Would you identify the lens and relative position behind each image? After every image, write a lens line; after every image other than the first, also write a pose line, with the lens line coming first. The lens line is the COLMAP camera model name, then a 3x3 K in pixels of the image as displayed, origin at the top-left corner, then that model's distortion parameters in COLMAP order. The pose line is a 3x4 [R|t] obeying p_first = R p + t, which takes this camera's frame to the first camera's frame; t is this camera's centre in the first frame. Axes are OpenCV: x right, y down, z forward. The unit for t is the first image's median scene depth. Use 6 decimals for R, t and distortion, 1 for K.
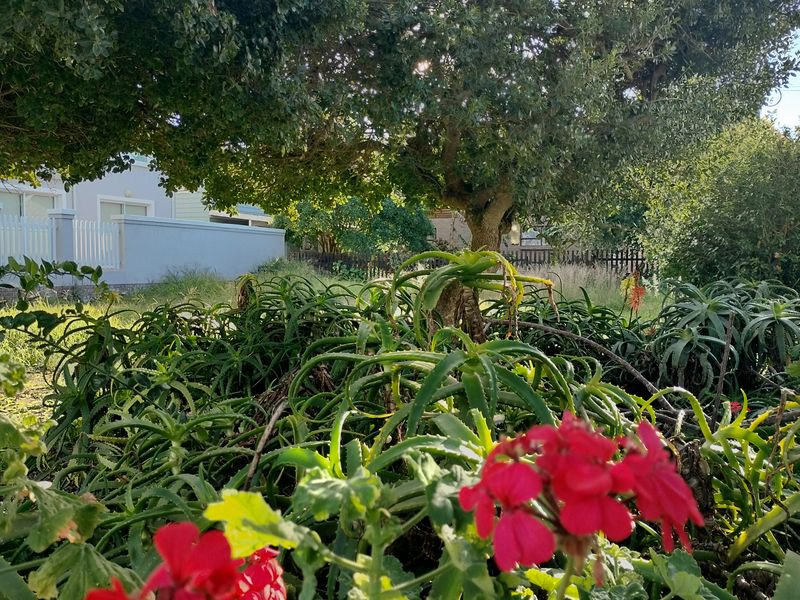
lens RADIAL K [[802.6, 0, 400.0], [0, 802.6, 300.0], [0, 0, 1]] dist [0.057506, -0.021934]
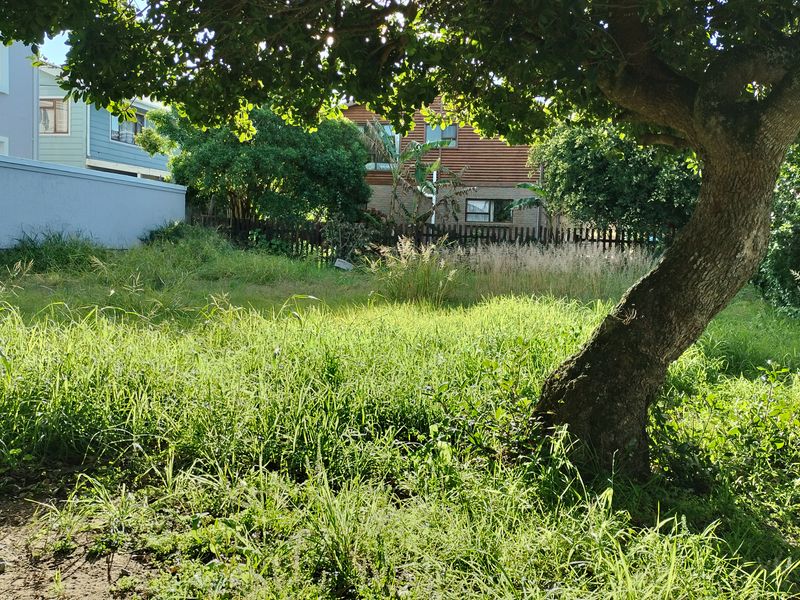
lens RADIAL K [[817.3, 0, 386.3], [0, 817.3, 299.3], [0, 0, 1]] dist [0.056740, -0.022404]
pose [[0.992665, 0.030465, 0.116996, -0.078418], [-0.033733, 0.999091, 0.026054, -0.010373], [-0.116096, -0.029809, 0.992791, 0.357573]]
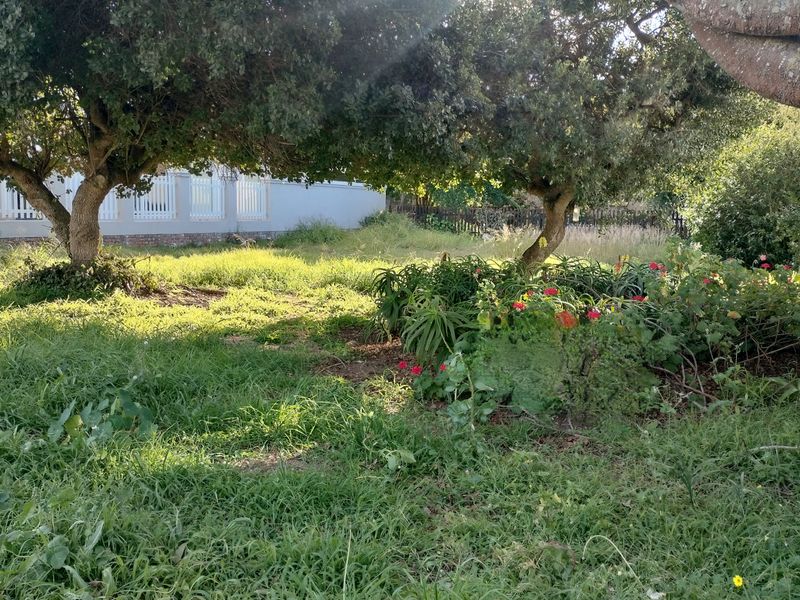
lens RADIAL K [[802.6, 0, 400.0], [0, 802.6, 300.0], [0, 0, 1]] dist [0.057506, -0.021934]
pose [[0.995654, 0.034576, -0.086469, -0.031284], [-0.028187, 0.996857, 0.074041, -0.016096], [0.088757, -0.071282, 0.993499, -0.343154]]
